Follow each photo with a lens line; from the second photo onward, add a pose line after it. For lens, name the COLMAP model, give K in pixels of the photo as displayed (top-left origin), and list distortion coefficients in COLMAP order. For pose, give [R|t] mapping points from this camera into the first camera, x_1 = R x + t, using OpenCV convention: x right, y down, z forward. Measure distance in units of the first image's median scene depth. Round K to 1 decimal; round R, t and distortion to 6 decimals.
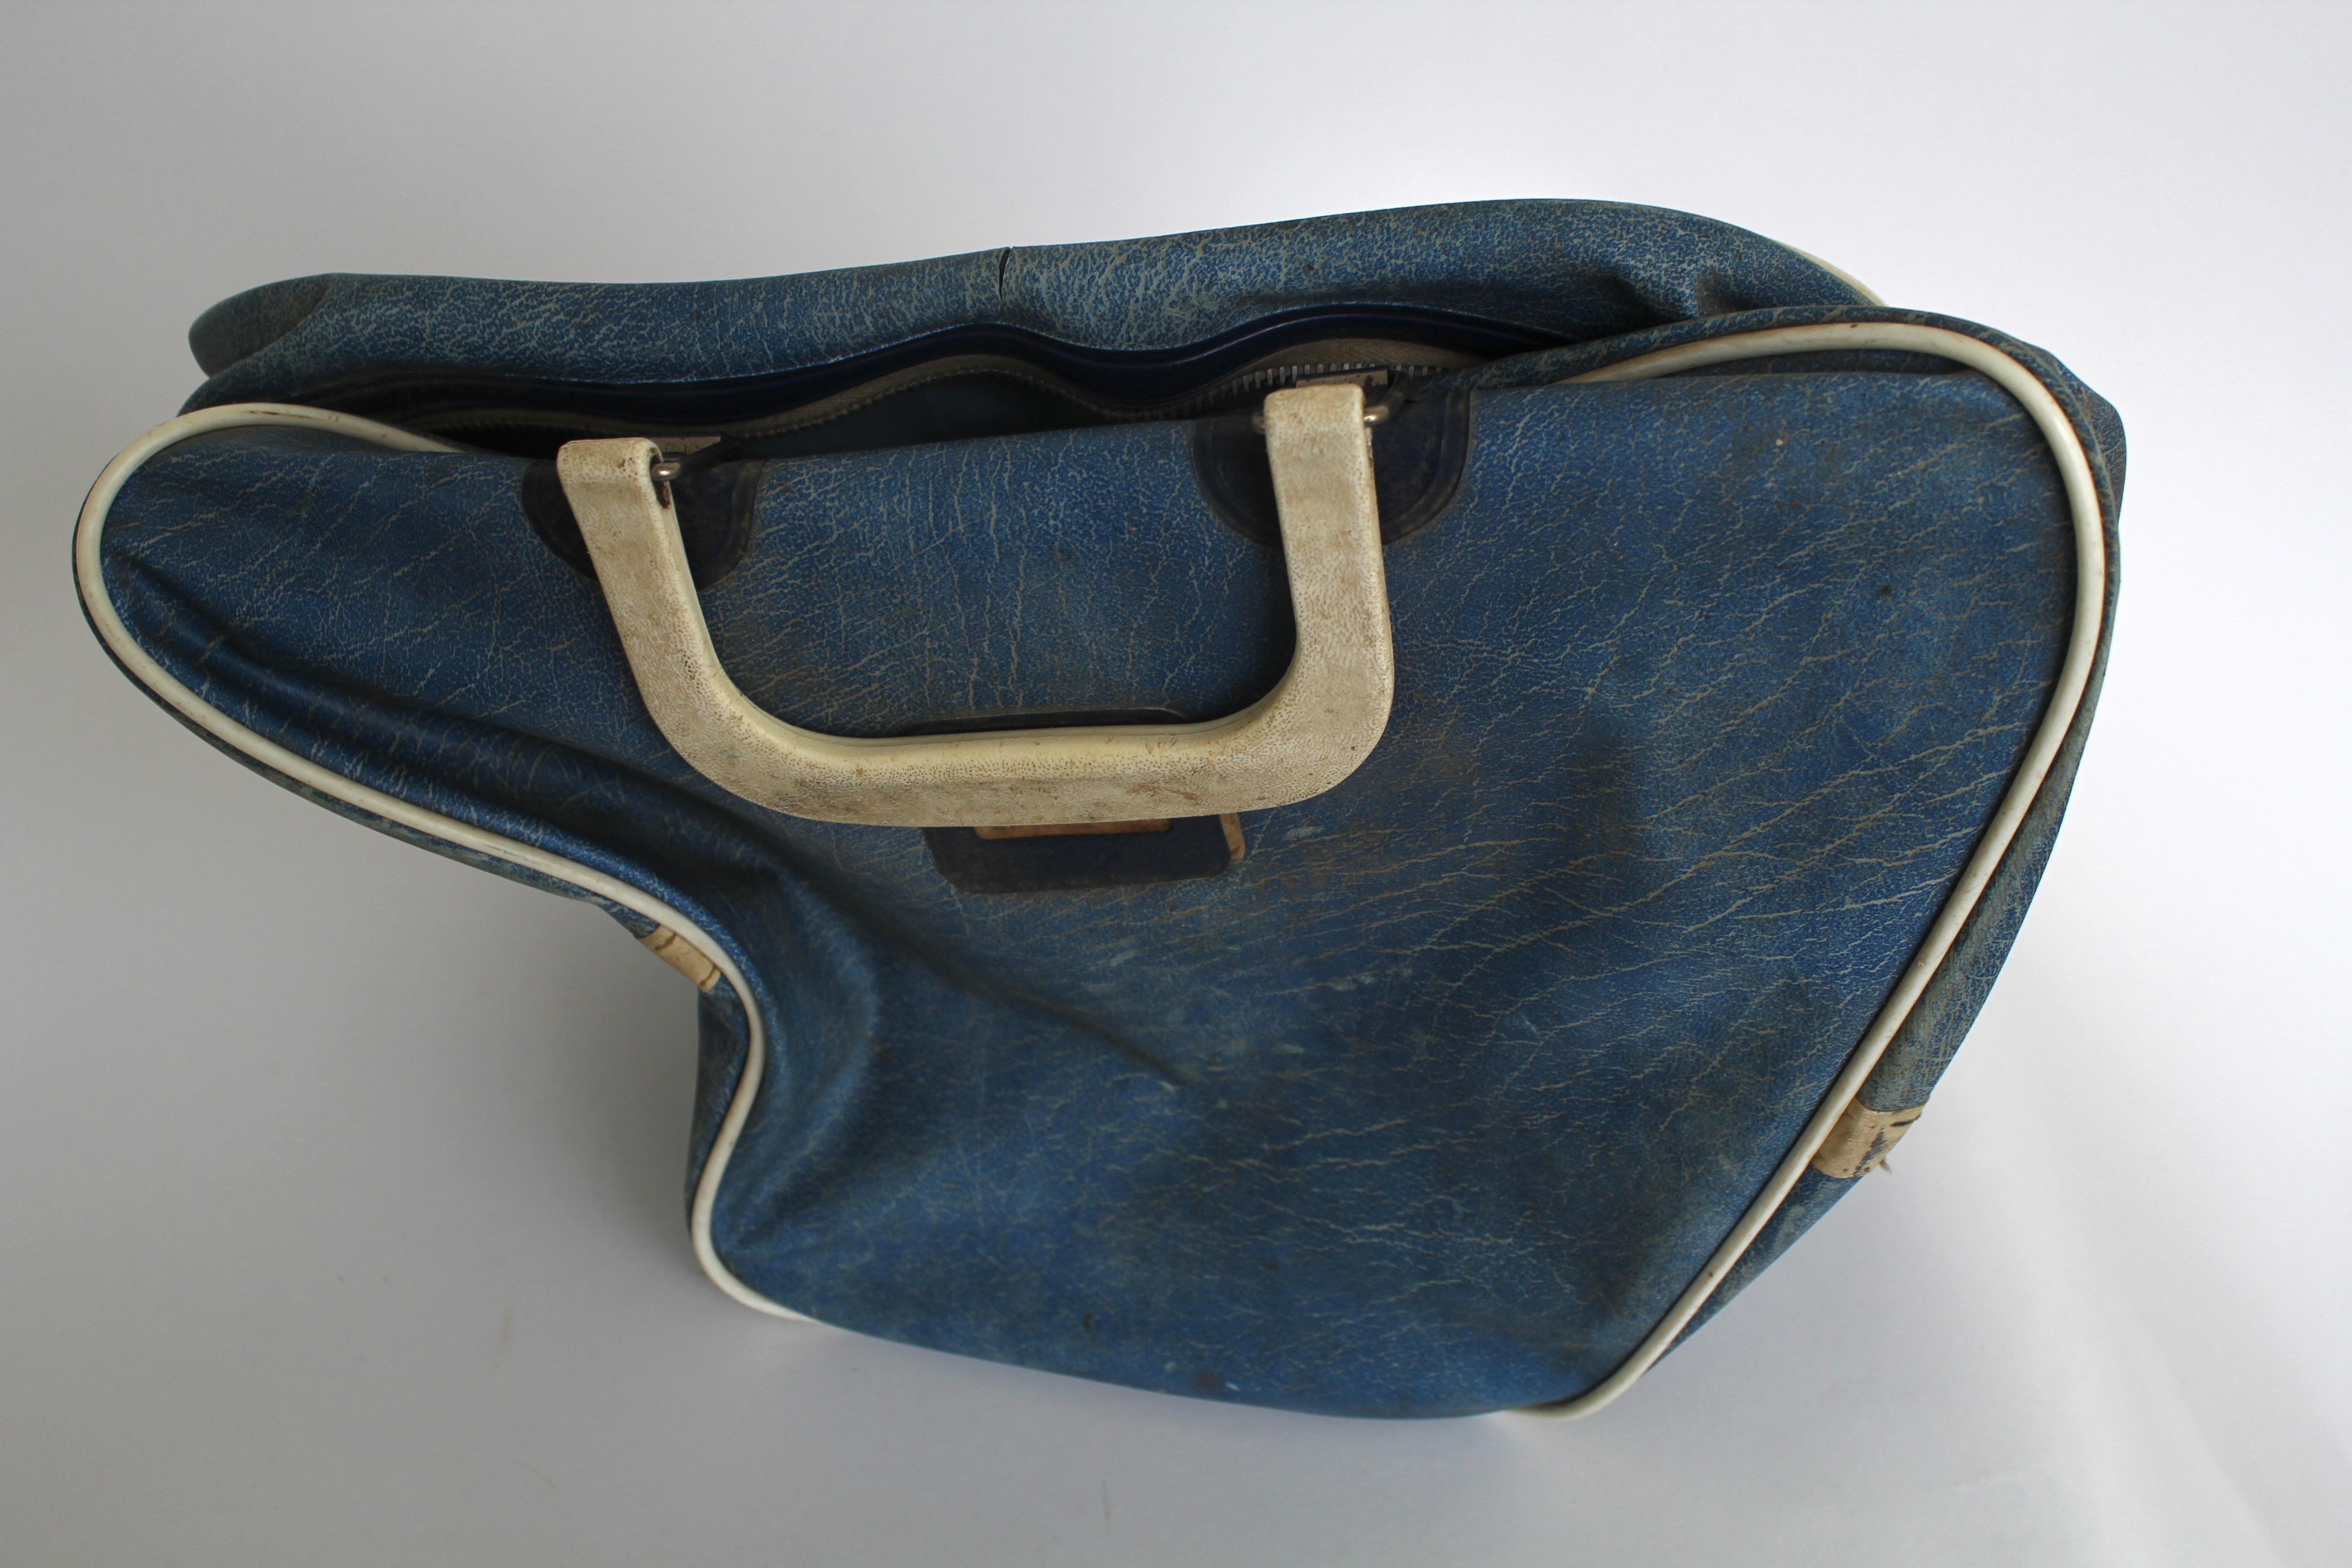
lens RADIAL K [[2642.4, 0, 1176.0], [0, 2642.4, 784.0], [0, 0, 1]] dist [-0.075585, 0.030215]
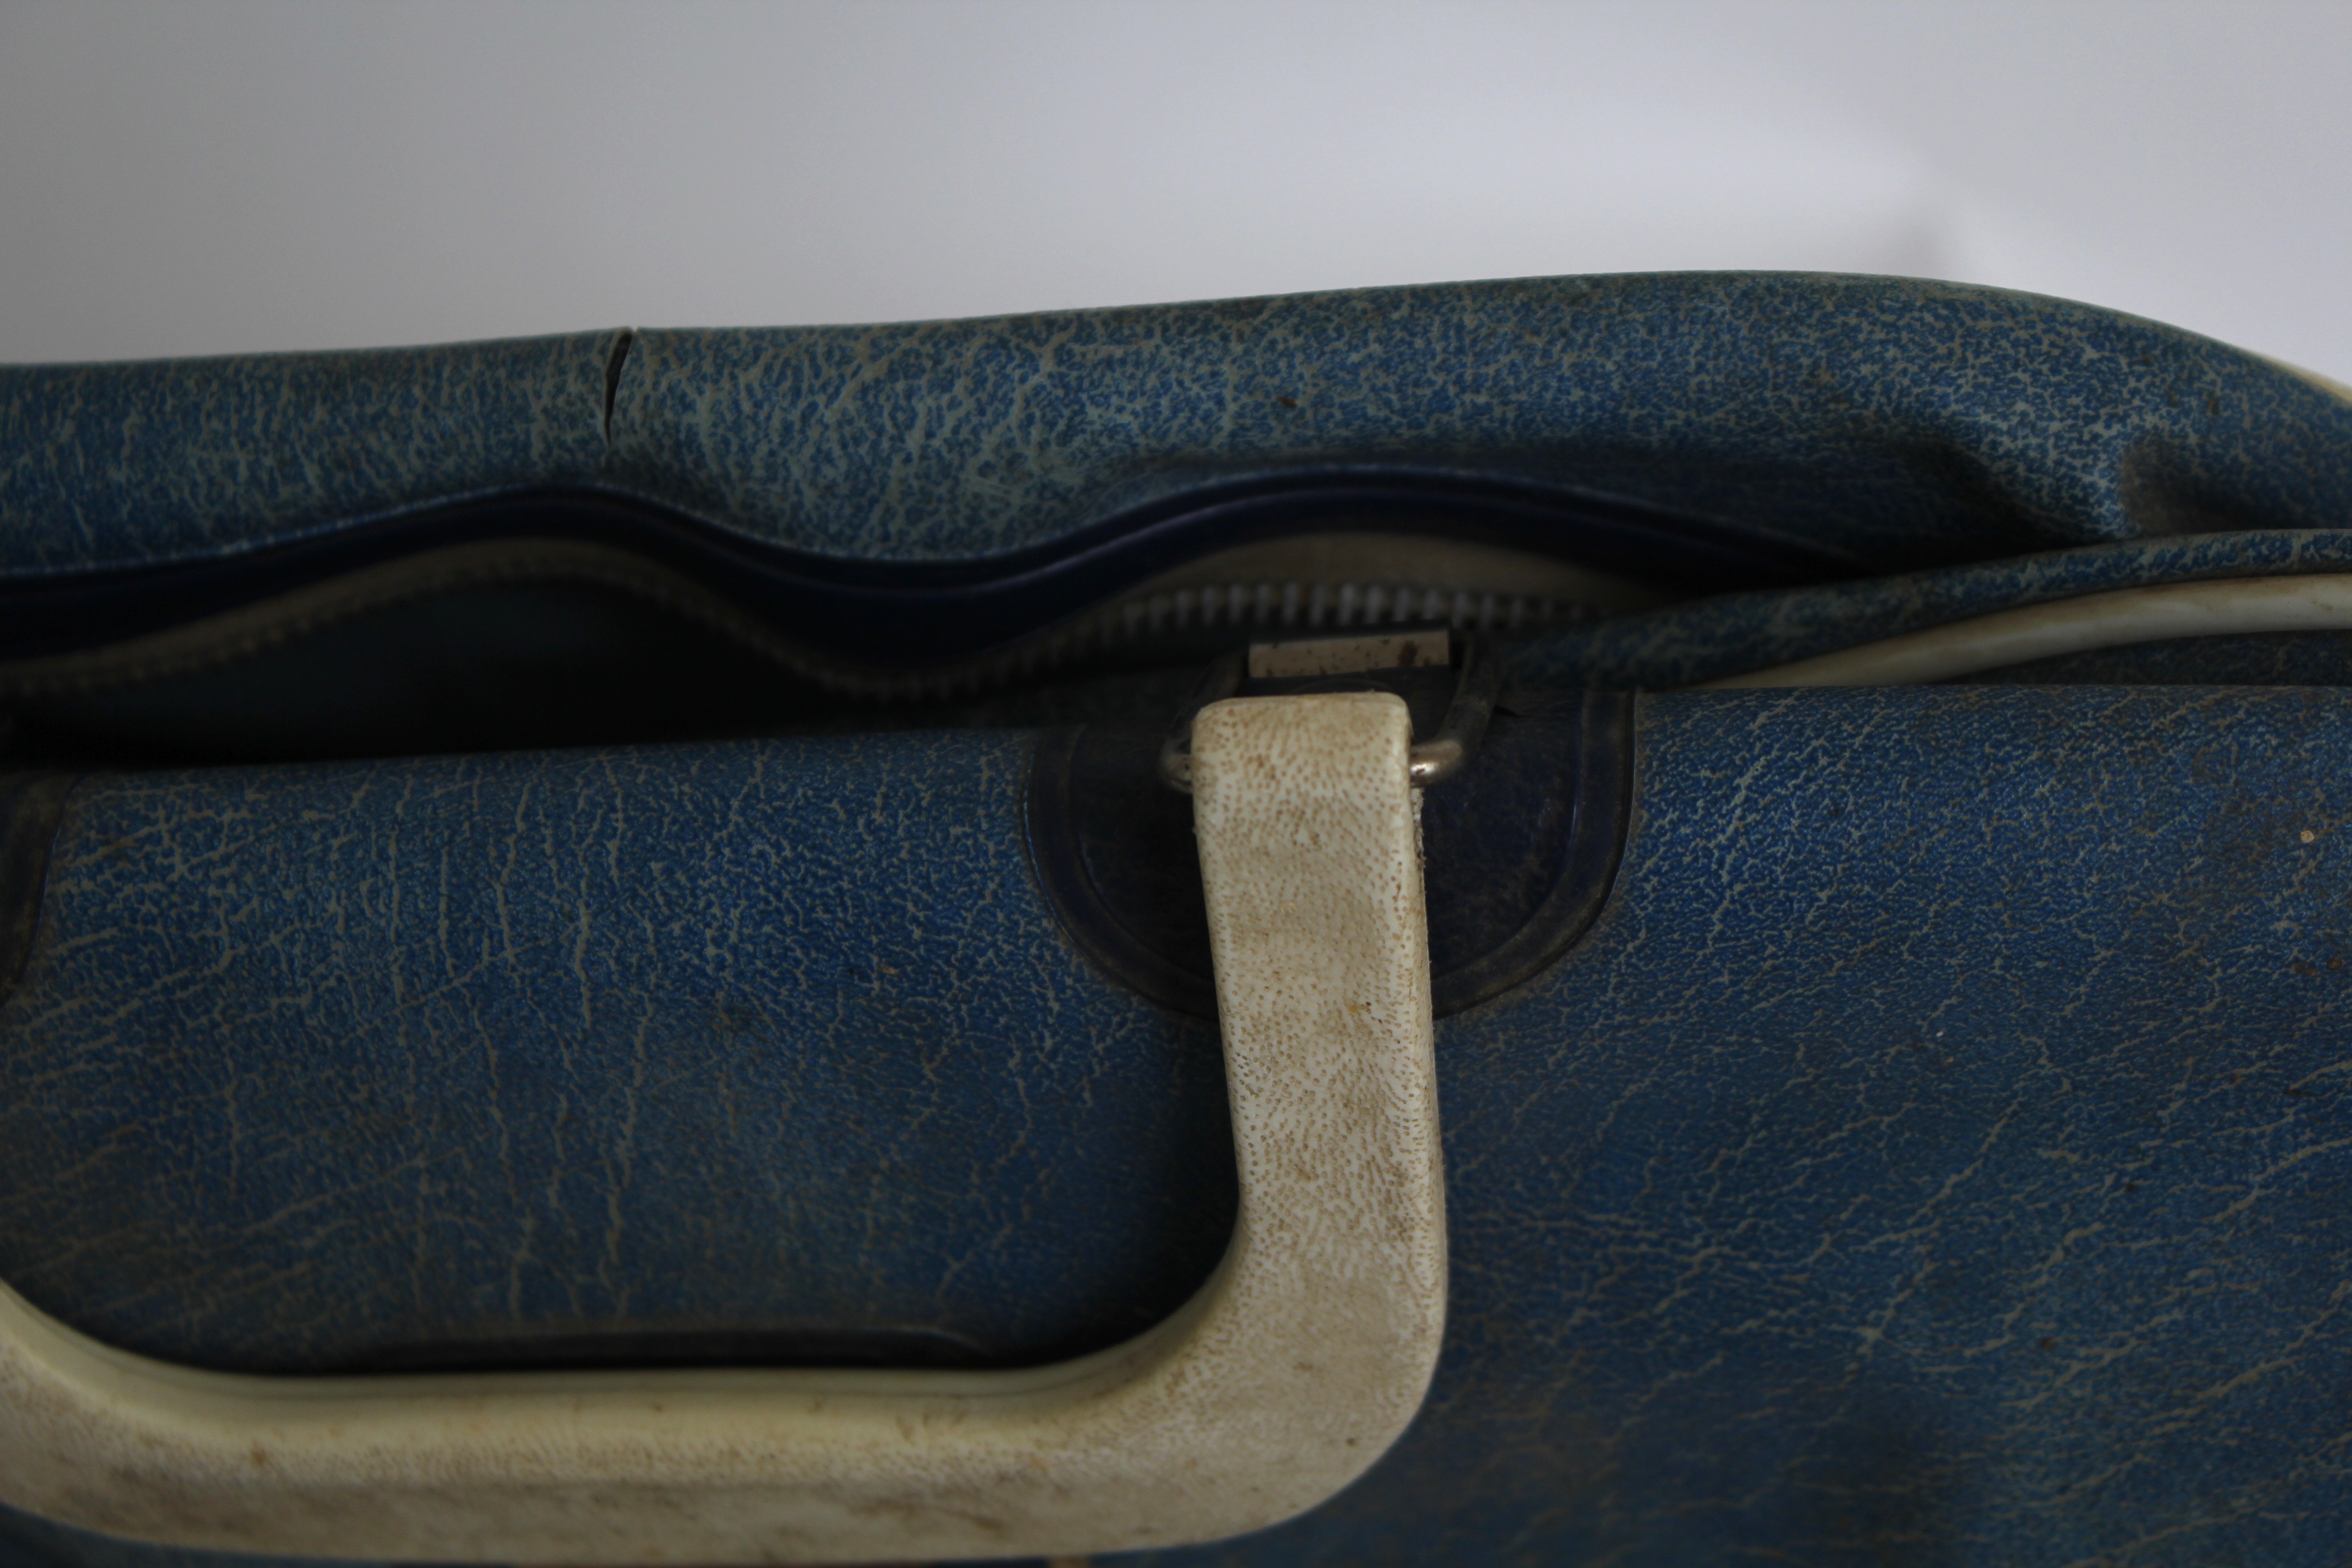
lens RADIAL K [[5196.1, 0, 1176.0], [0, 5196.1, 784.0], [0, 0, 1]] dist [0.072205, 0.469936]
pose [[0.997527, 0.026465, 0.065116, -0.025796], [-0.023639, 0.998761, -0.043792, -0.088987], [-0.066194, 0.042144, 0.996916, 0.097519]]
